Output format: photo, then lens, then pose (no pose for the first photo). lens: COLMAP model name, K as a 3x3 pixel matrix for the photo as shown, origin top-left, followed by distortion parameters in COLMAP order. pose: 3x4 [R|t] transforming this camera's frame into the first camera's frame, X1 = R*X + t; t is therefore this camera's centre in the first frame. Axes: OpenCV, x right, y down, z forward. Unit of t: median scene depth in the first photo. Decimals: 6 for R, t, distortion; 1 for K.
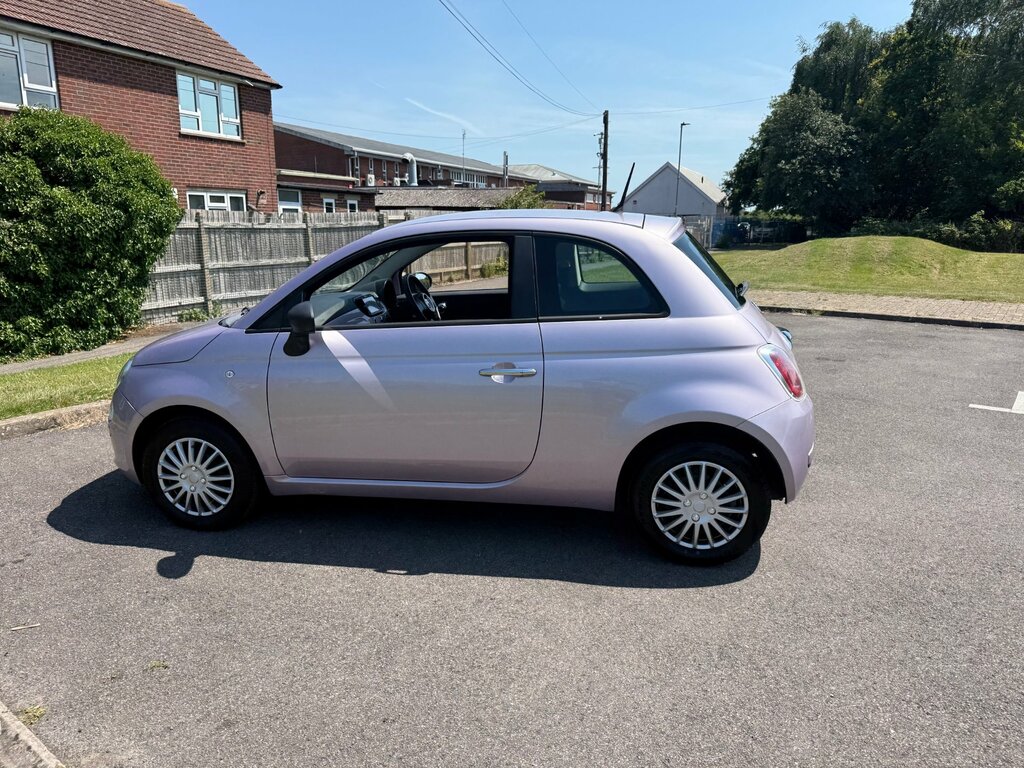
lens RADIAL K [[722.4, 0, 506.5], [0, 722.4, 388.9], [0, 0, 1]] dist [0.026439, -0.037004]
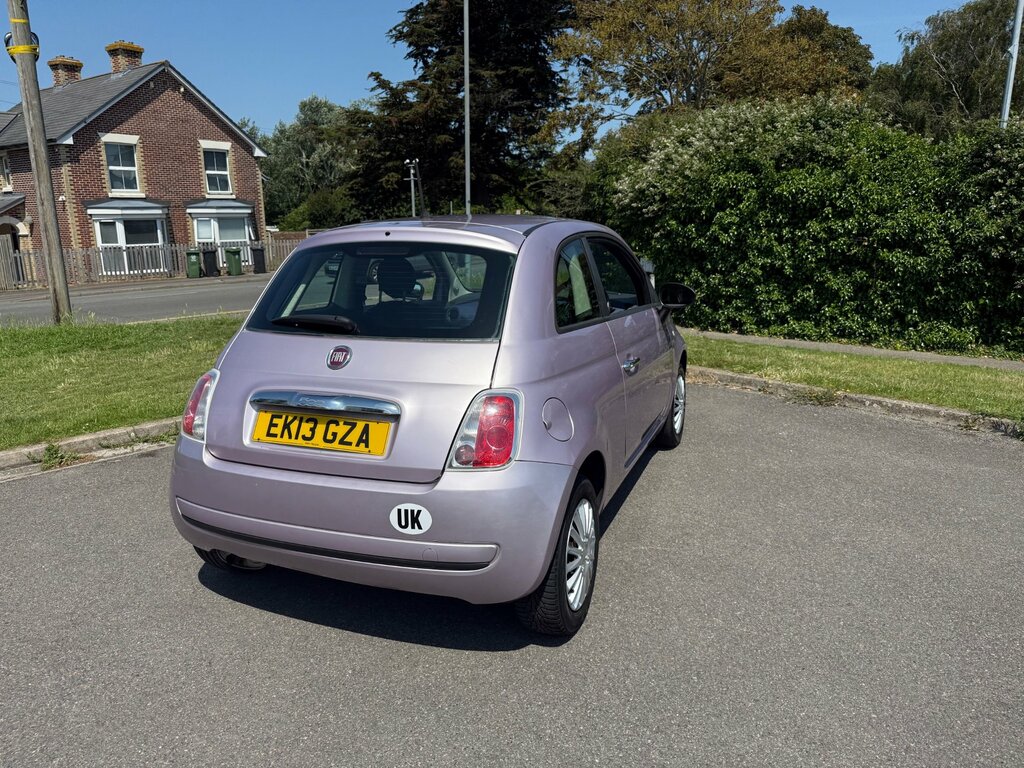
lens RADIAL K [[722.4, 0, 504.2], [0, 722.4, 380.9], [0, 0, 1]] dist [0.026439, -0.037004]
pose [[-0.197523, 0.220516, -0.955174, 0.268682], [-0.211407, 0.941861, 0.261160, -0.083525], [0.957231, 0.253515, -0.139420, 0.343427]]
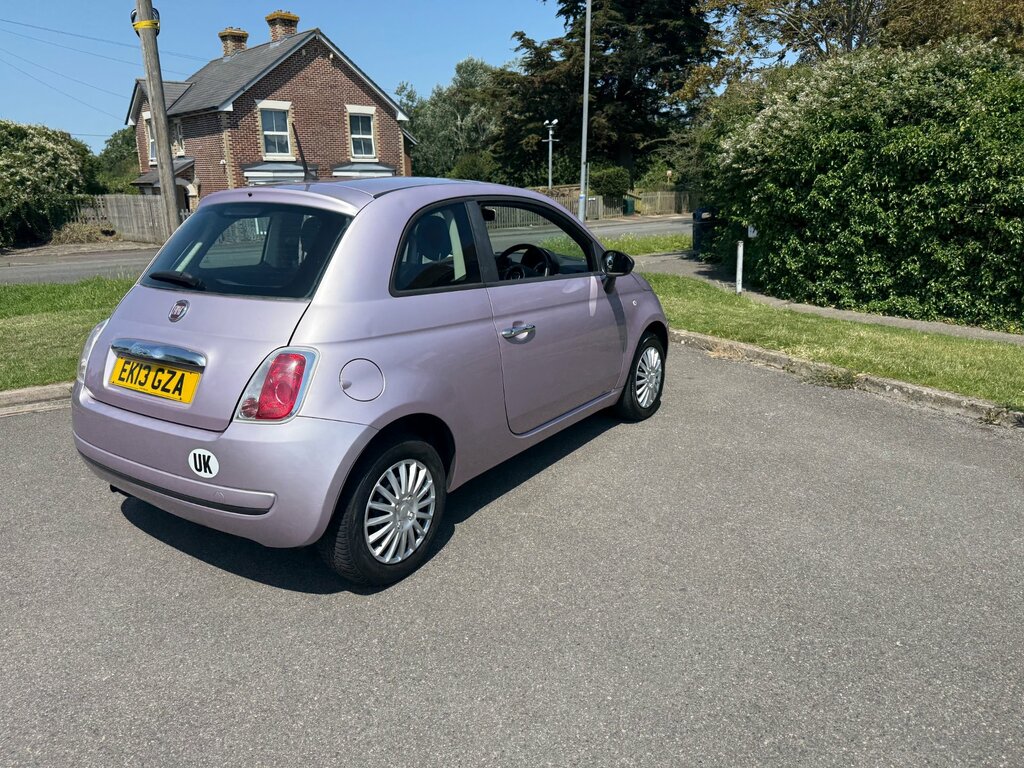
lens RADIAL K [[722.4, 0, 508.8], [0, 722.4, 384.9], [0, 0, 1]] dist [0.026439, -0.037004]
pose [[-0.395403, 0.254380, -0.882580, 0.244822], [-0.198297, 0.914583, 0.352443, -0.102854], [0.896847, 0.314370, -0.311186, 0.429114]]
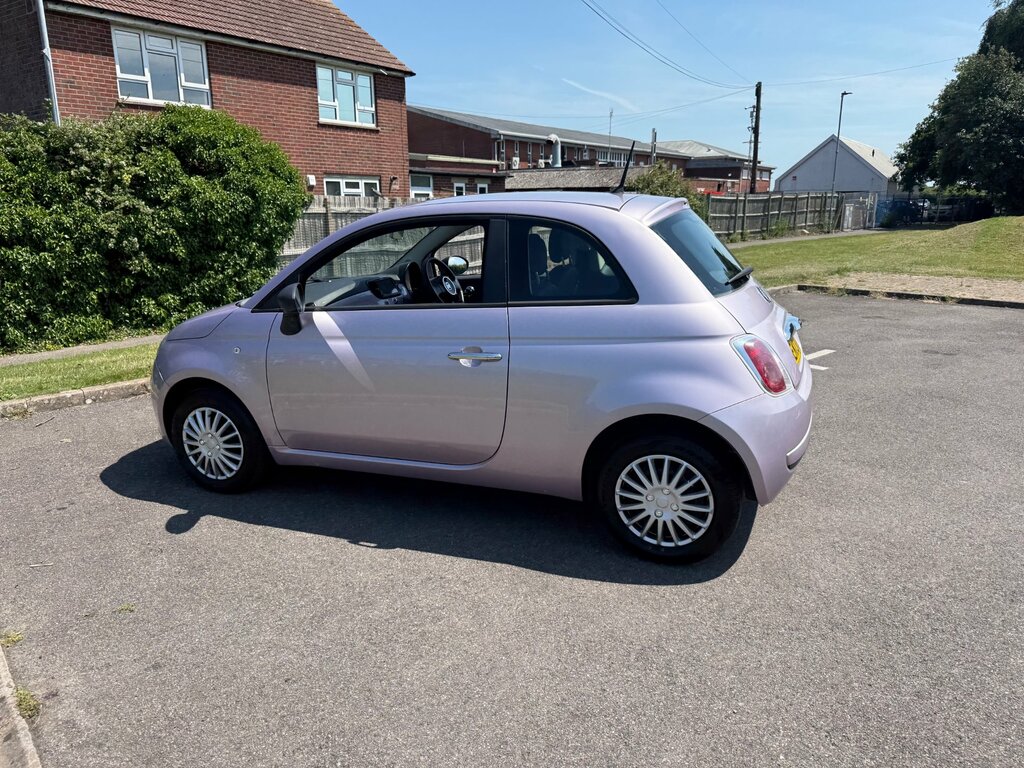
lens RADIAL K [[722.4, 0, 505.6], [0, 722.4, 387.9], [0, 0, 1]] dist [0.026439, -0.037004]
pose [[0.978949, 0.038286, -0.200484, 0.057847], [-0.033609, 0.999079, 0.026682, -0.001638], [0.201321, -0.019382, 0.979334, 0.005531]]
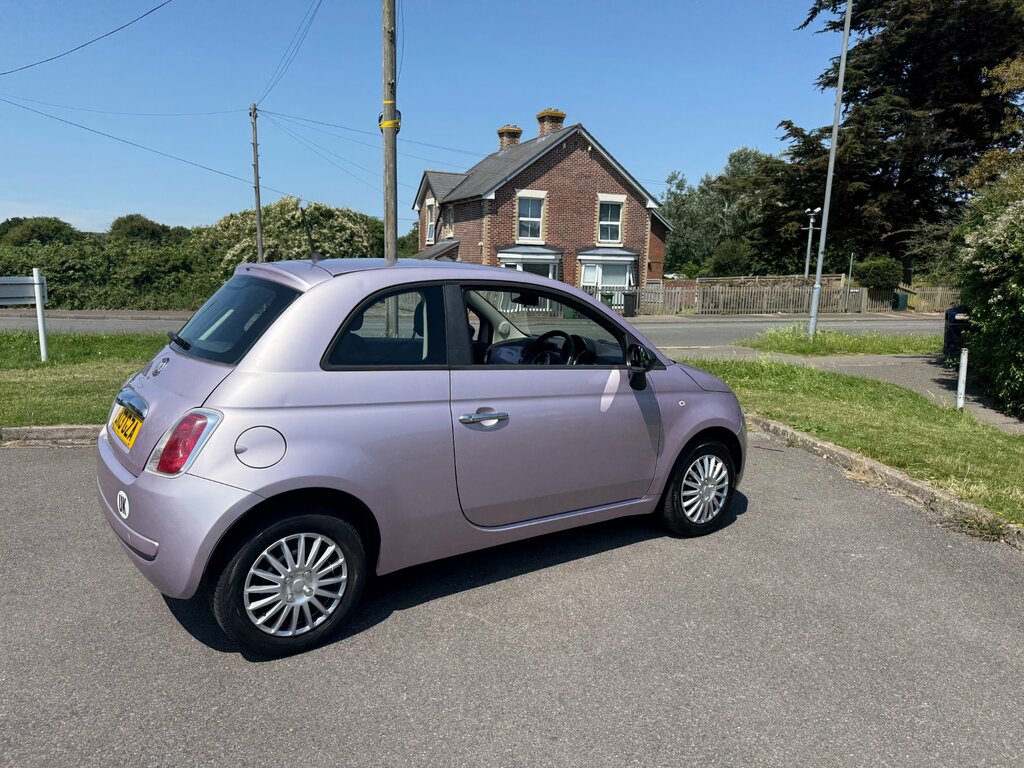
lens RADIAL K [[722.4, 0, 508.8], [0, 722.4, 388.1], [0, 0, 1]] dist [0.026439, -0.037004]
pose [[-0.694053, 0.106339, -0.712027, 0.182219], [-0.188857, 0.927500, 0.322608, -0.120663], [0.694711, 0.358378, -0.623652, 0.499533]]
